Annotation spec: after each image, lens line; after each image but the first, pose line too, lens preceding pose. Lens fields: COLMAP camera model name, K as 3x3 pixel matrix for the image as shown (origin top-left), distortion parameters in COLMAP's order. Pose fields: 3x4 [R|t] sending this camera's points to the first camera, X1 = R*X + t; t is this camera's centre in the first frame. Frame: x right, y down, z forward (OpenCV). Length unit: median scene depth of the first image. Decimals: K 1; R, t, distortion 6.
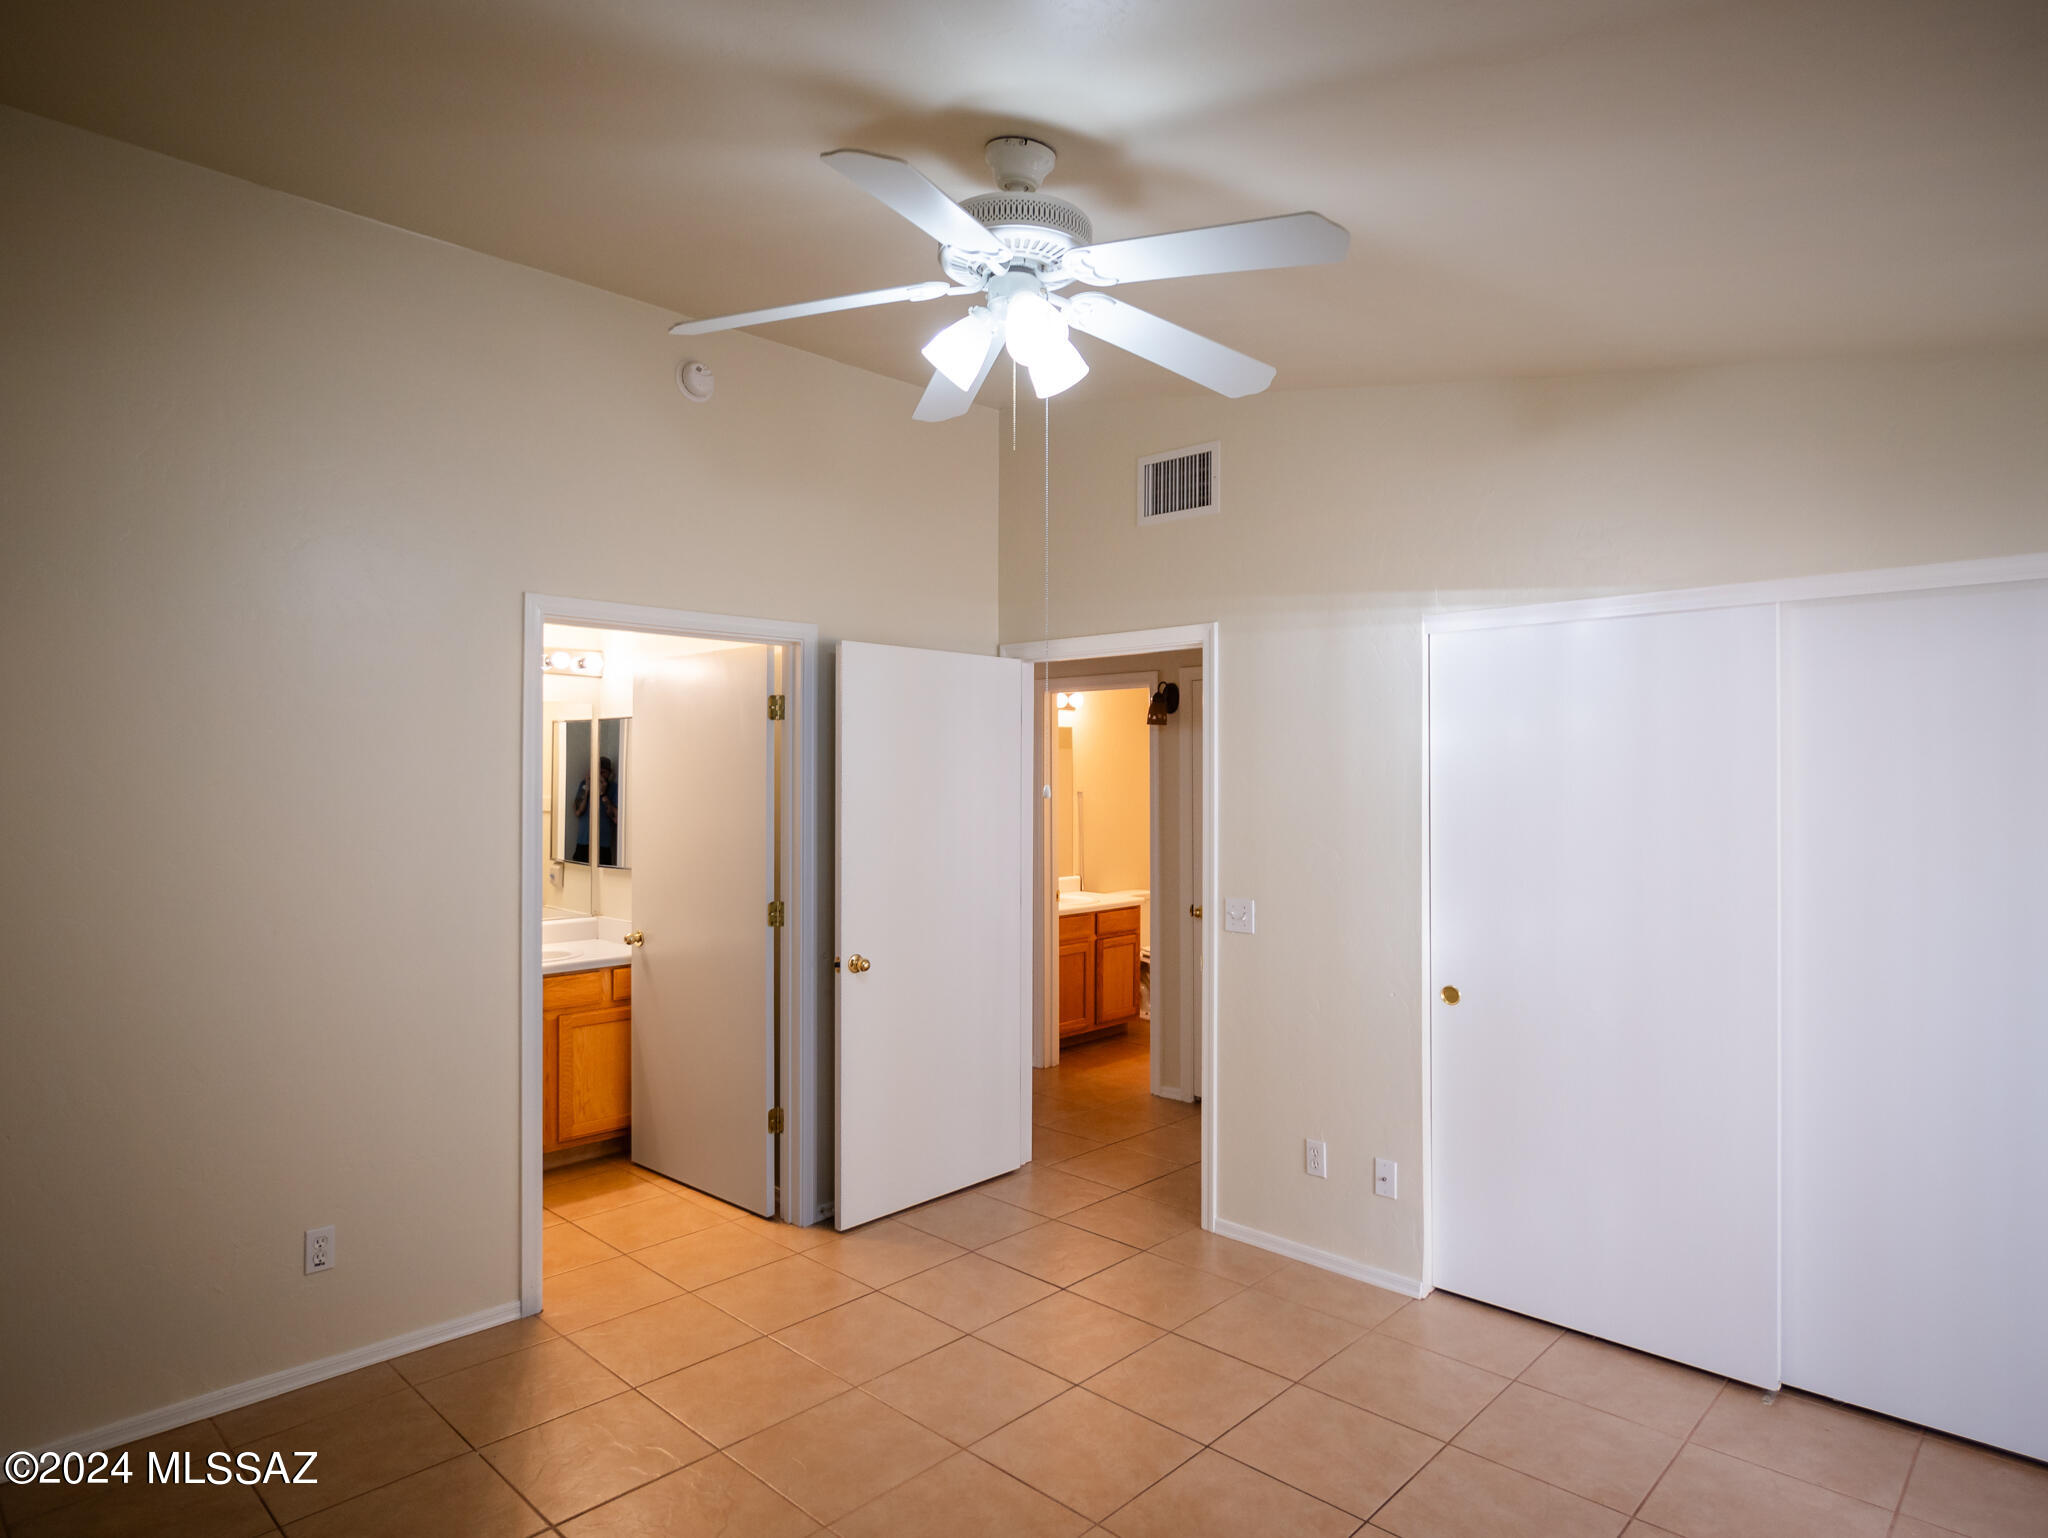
lens RADIAL K [[1172.3, 0, 1005.0], [0, 1172.3, 764.1], [0, 0, 1]] dist [-0.012970, -0.000457]
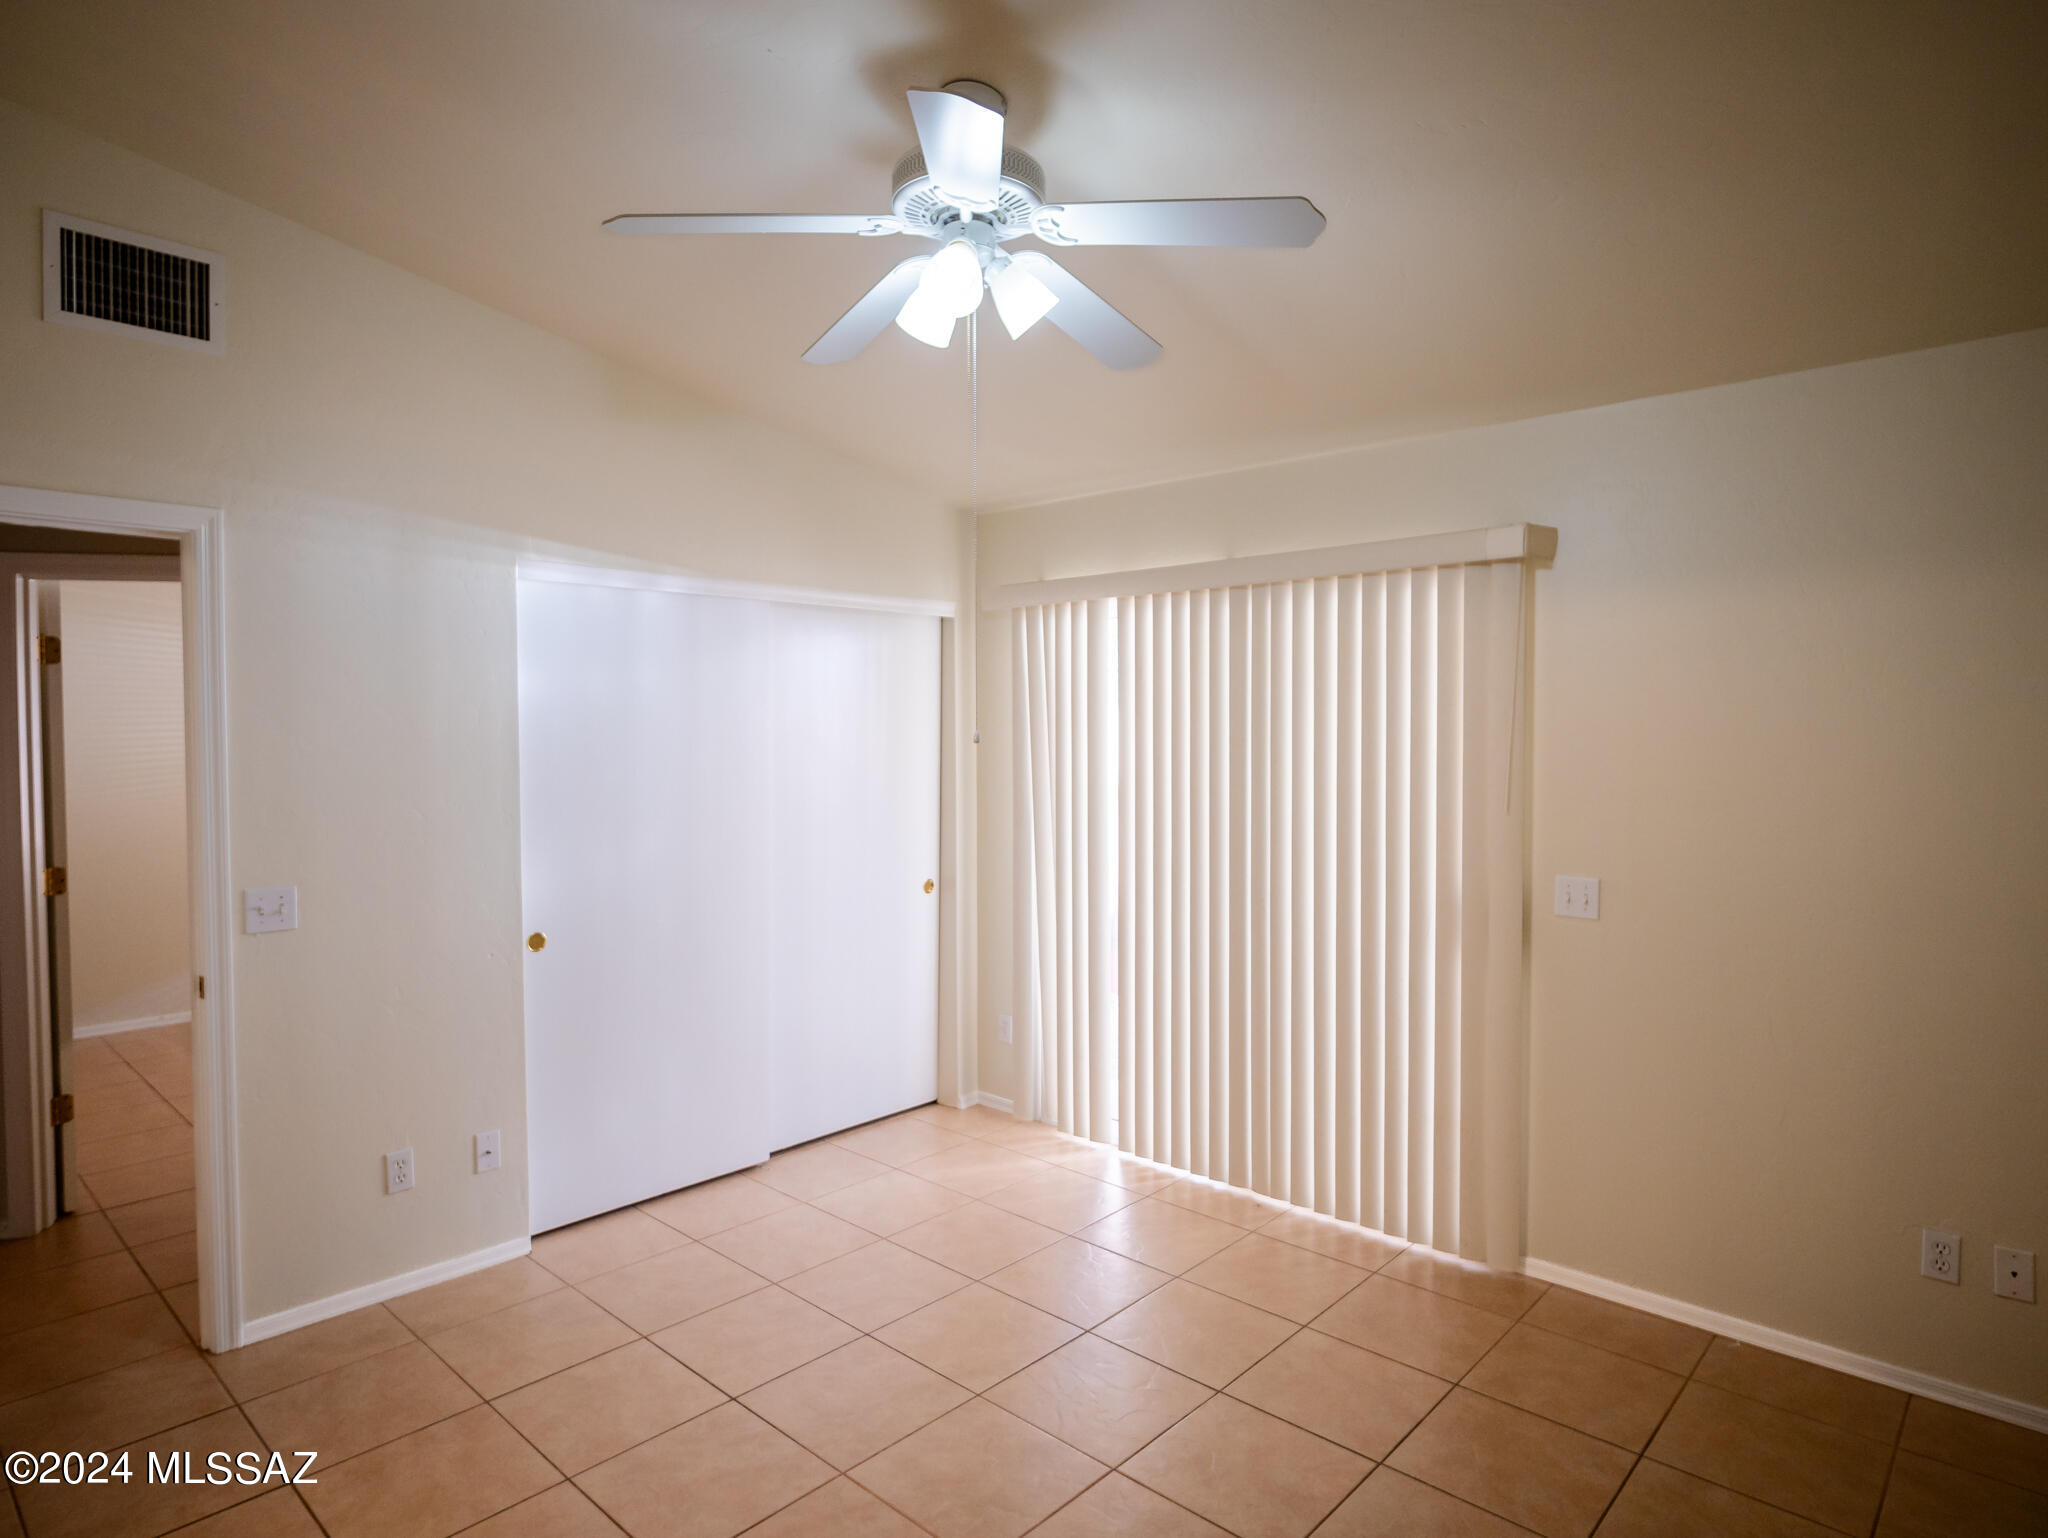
lens RADIAL K [[1172.3, 0, 1005.0], [0, 1172.3, 764.1], [0, 0, 1]] dist [-0.012970, -0.000457]
pose [[-0.018379, -0.025245, 0.999512, -0.623321], [-0.005284, 0.999670, 0.025152, 0.016600], [-0.999817, -0.004819, -0.018506, 0.609070]]
